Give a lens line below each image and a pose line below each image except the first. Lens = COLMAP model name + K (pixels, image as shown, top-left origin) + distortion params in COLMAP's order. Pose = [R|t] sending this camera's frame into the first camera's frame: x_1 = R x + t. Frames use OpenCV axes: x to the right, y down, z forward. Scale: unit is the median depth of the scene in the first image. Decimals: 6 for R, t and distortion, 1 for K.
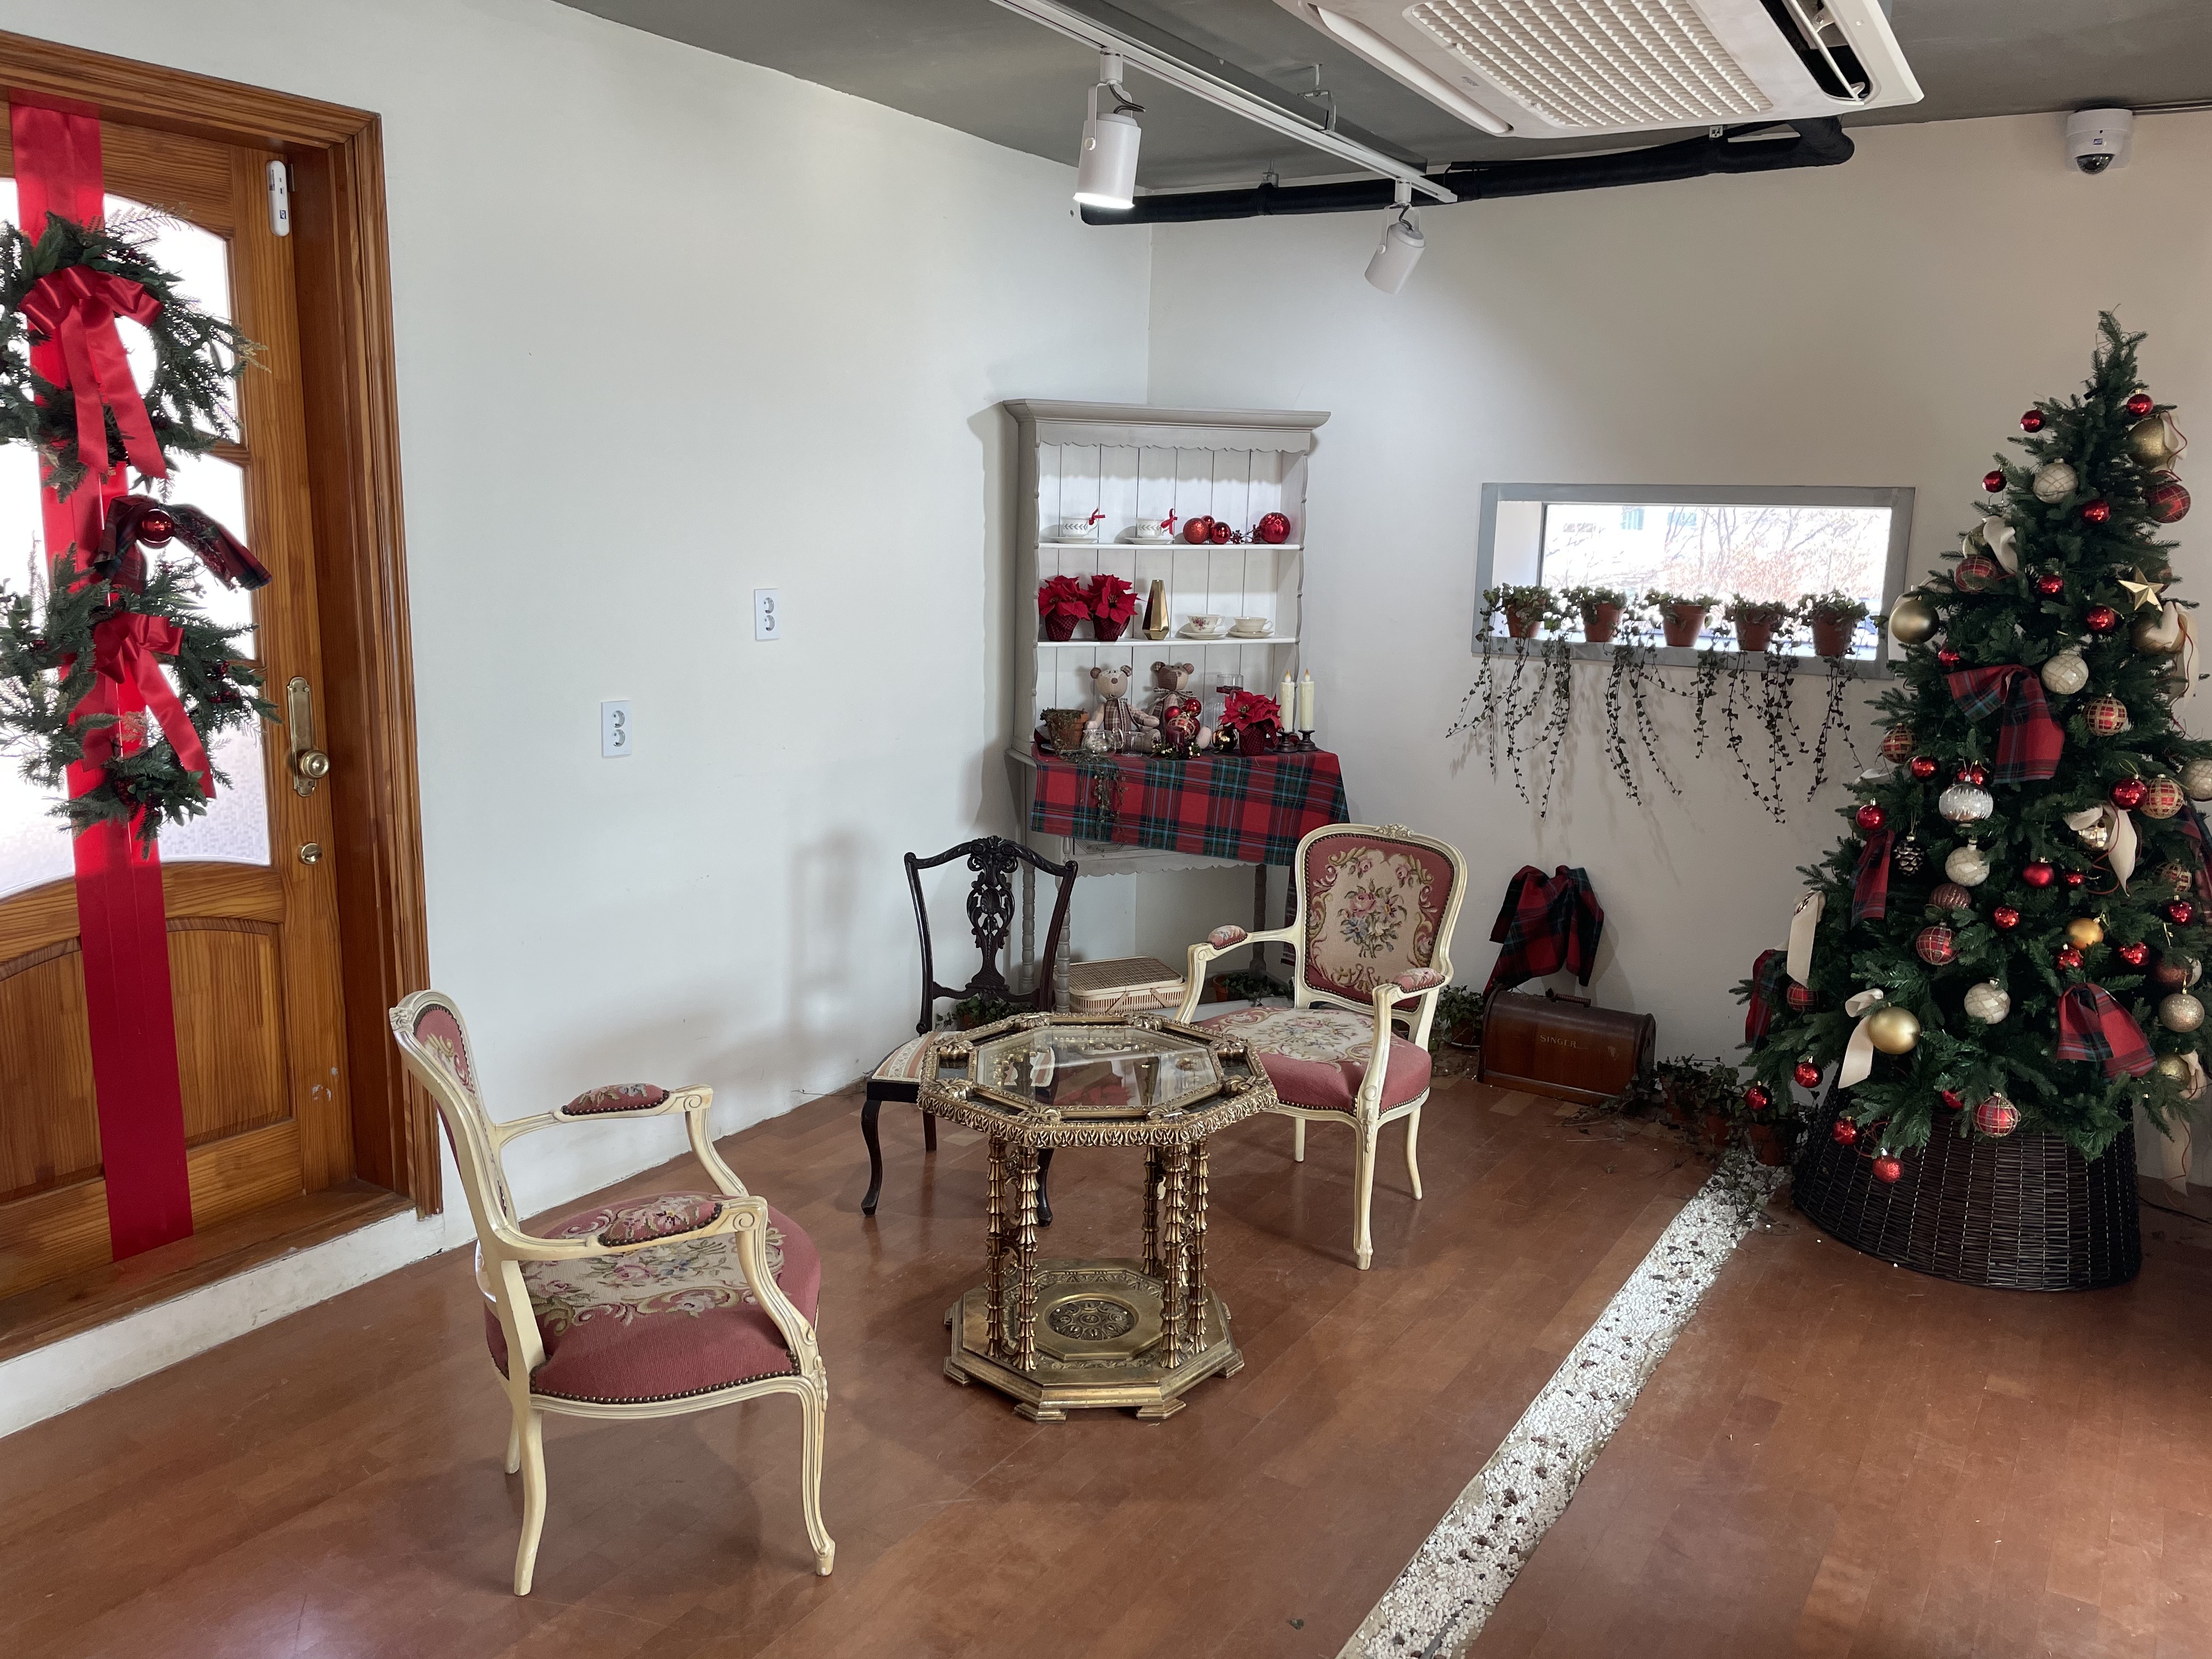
lens RADIAL K [[1732.6, 0, 1103.7], [0, 1732.6, 828.6], [0, 0, 1]] dist [0.103813, -0.145992]
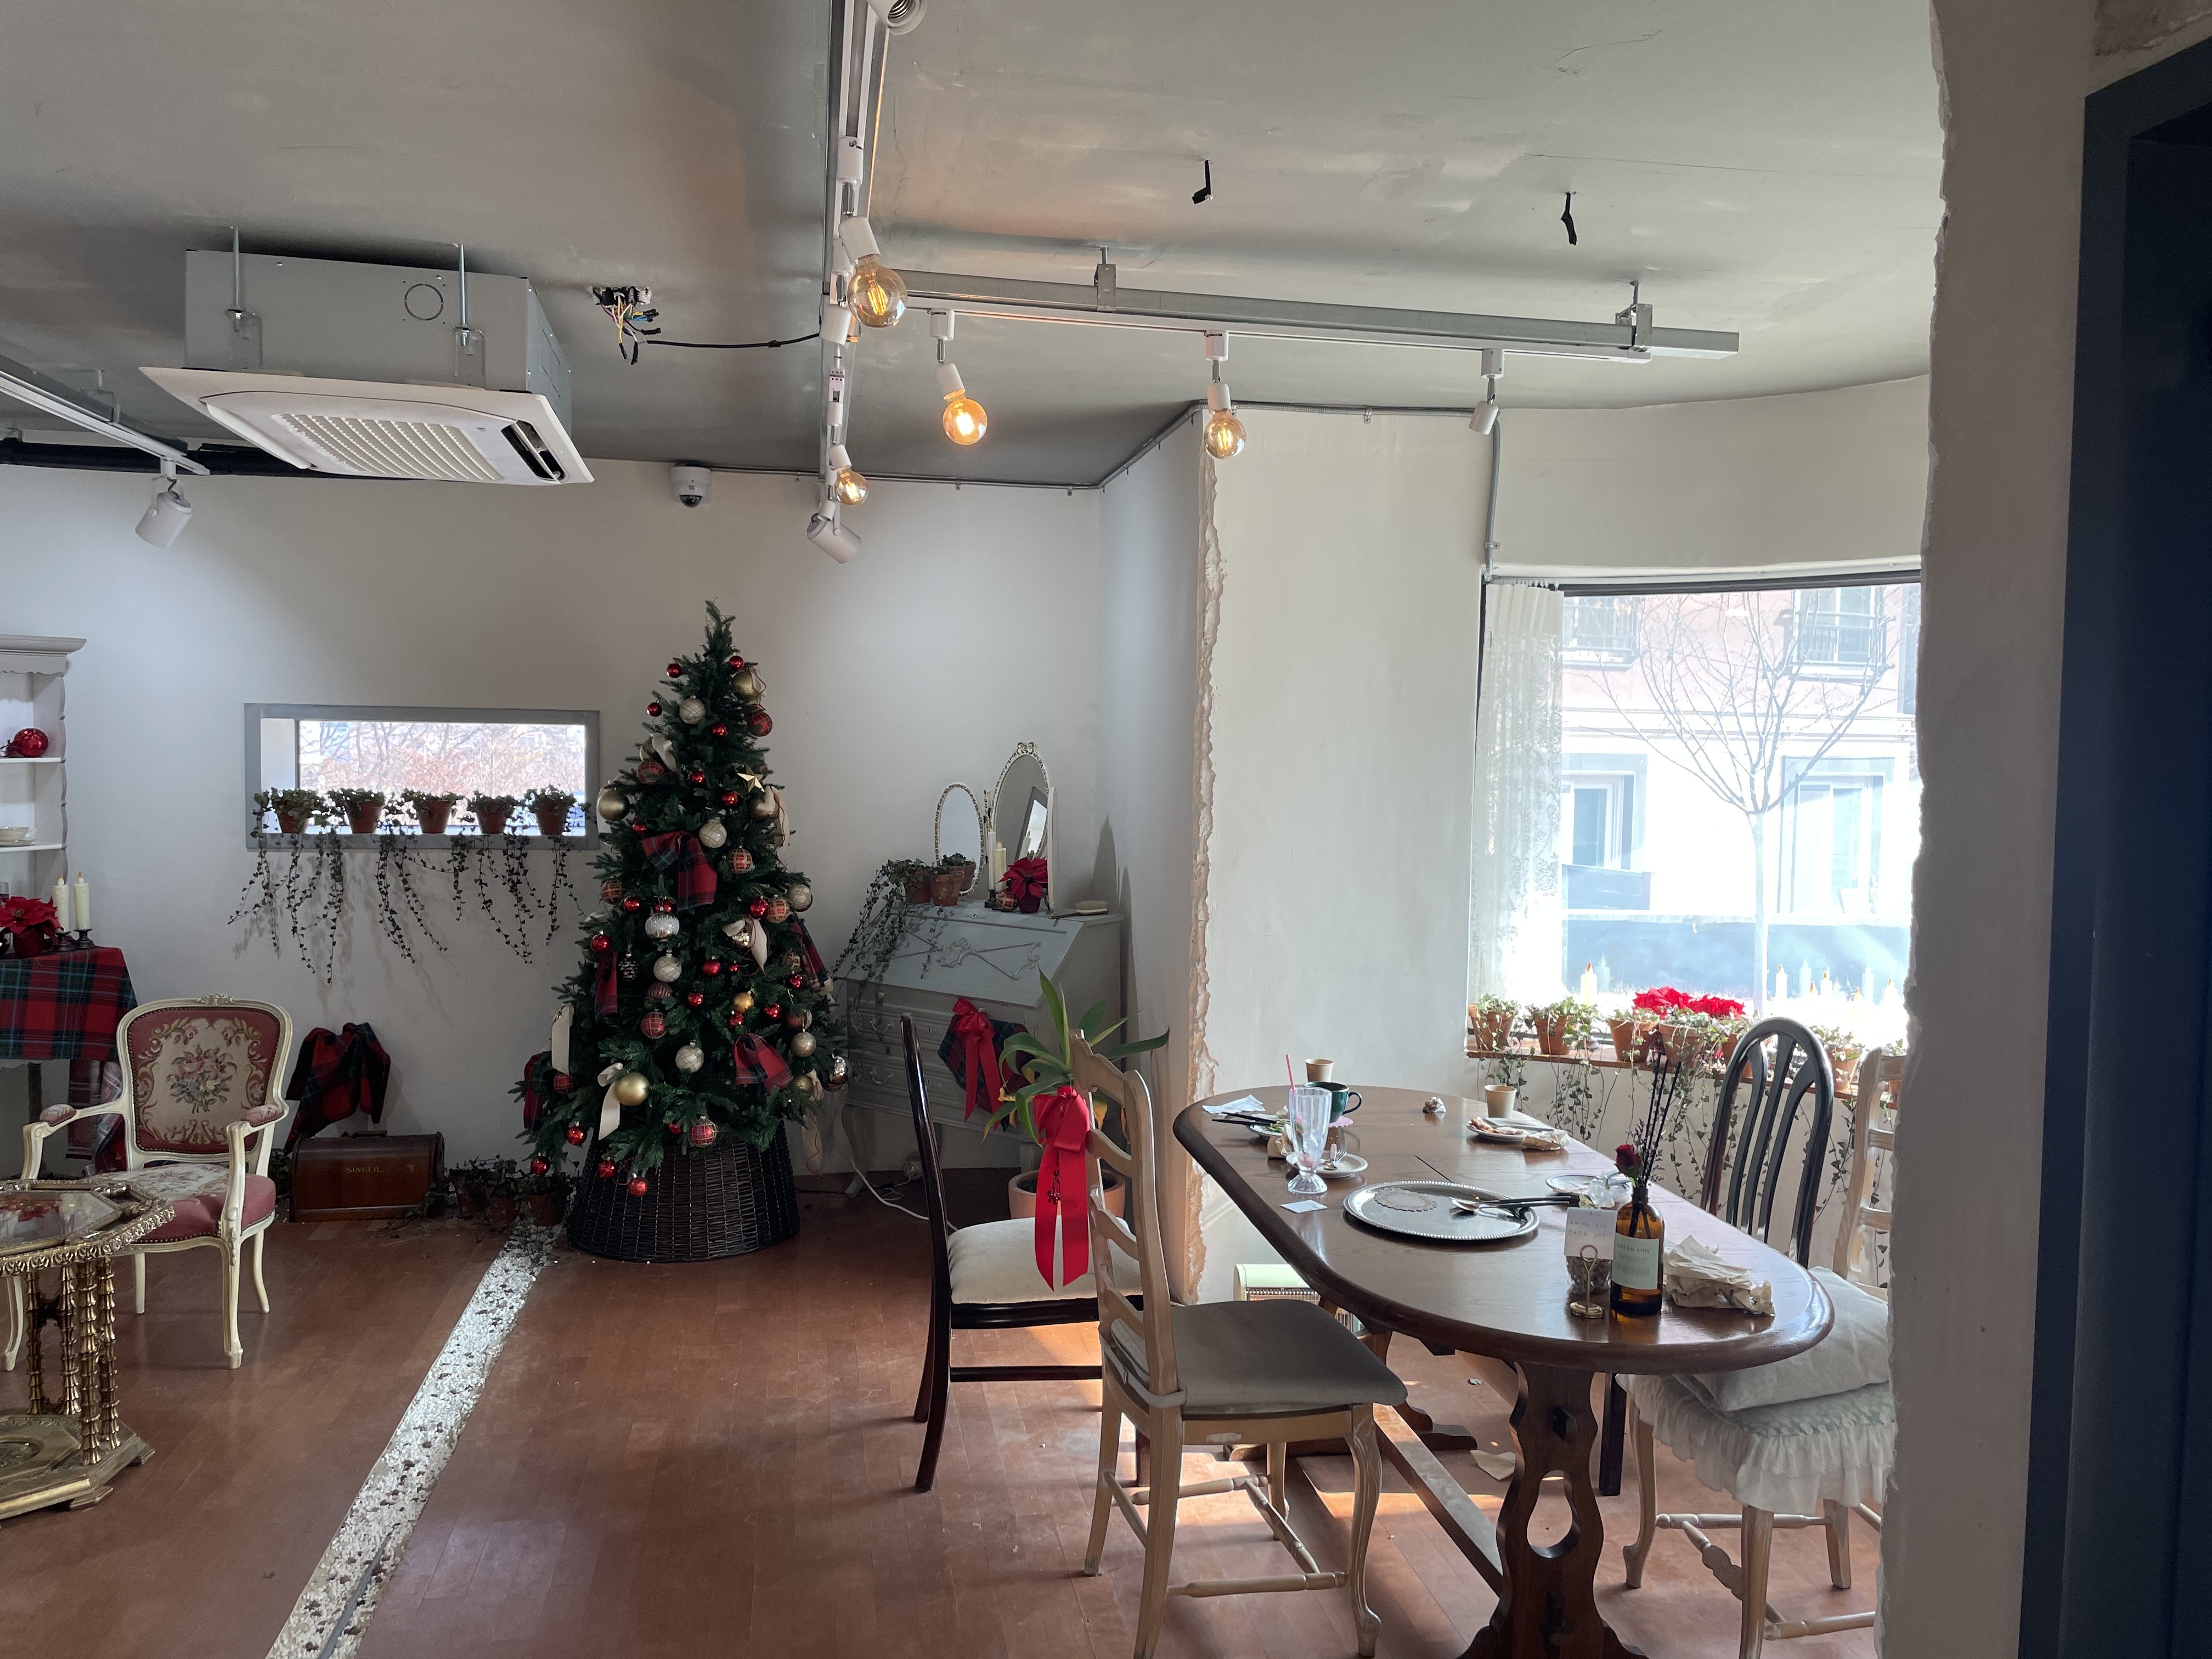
lens RADIAL K [[1732.6, 0, 1103.7], [0, 1732.6, 828.6], [0, 0, 1]] dist [0.103813, -0.145992]
pose [[0.746612, -0.051371, 0.663273, -0.185582], [0.125024, 0.990084, -0.064050, 0.042139], [-0.653406, 0.130745, 0.745632, -0.317782]]
